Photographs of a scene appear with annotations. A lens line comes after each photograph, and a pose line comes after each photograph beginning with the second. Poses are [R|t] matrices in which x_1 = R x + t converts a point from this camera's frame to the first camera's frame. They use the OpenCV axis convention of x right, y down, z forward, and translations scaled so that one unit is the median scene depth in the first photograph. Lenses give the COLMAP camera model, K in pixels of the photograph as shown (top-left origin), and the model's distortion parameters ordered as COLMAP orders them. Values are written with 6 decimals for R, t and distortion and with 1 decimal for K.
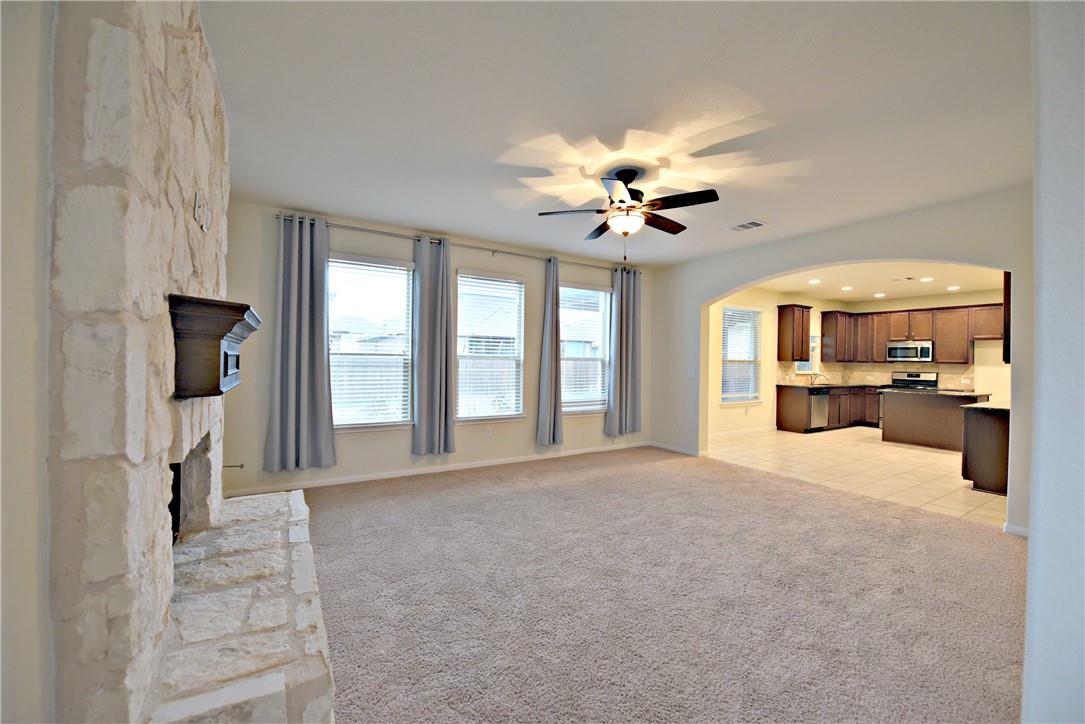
lens RADIAL K [[429.8, 0, 541.8], [0, 429.8, 359.5], [0, 0, 1]] dist [-0.017699, -0.002107]
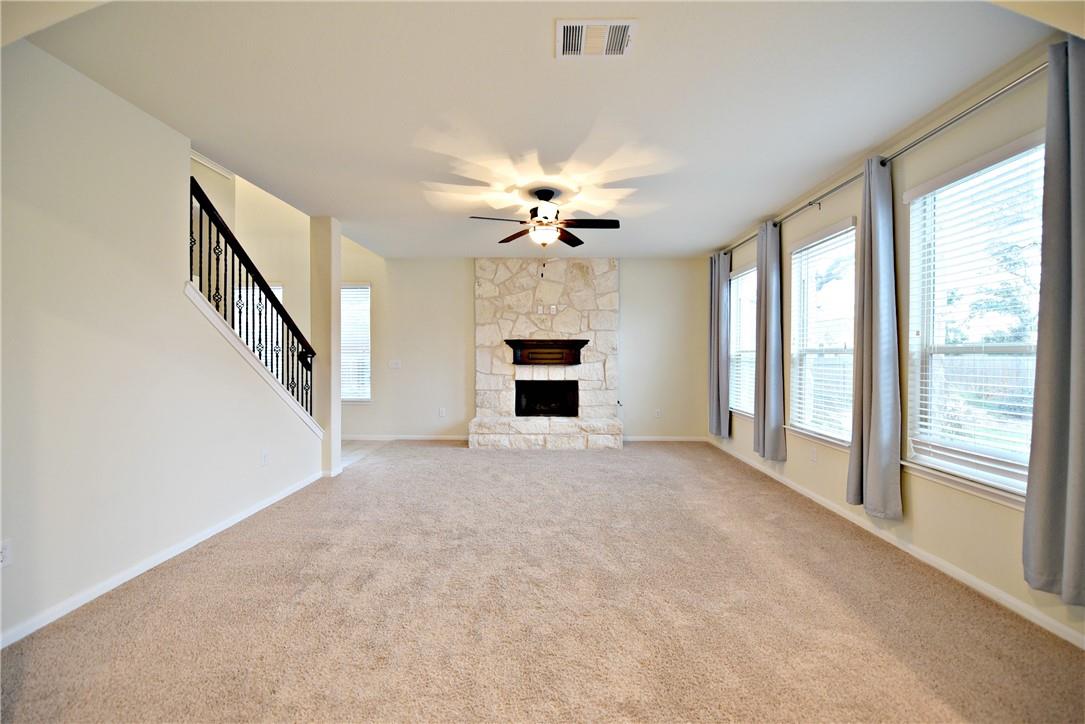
lens RADIAL K [[429.8, 0, 543.5], [0, 429.8, 360.4], [0, 0, 1]] dist [-0.017699, -0.002107]
pose [[-0.530995, -0.009365, -0.847323, 0.467607], [-0.010572, 0.999934, -0.004427, 0.012243], [0.847309, 0.006607, -0.531059, 0.638175]]
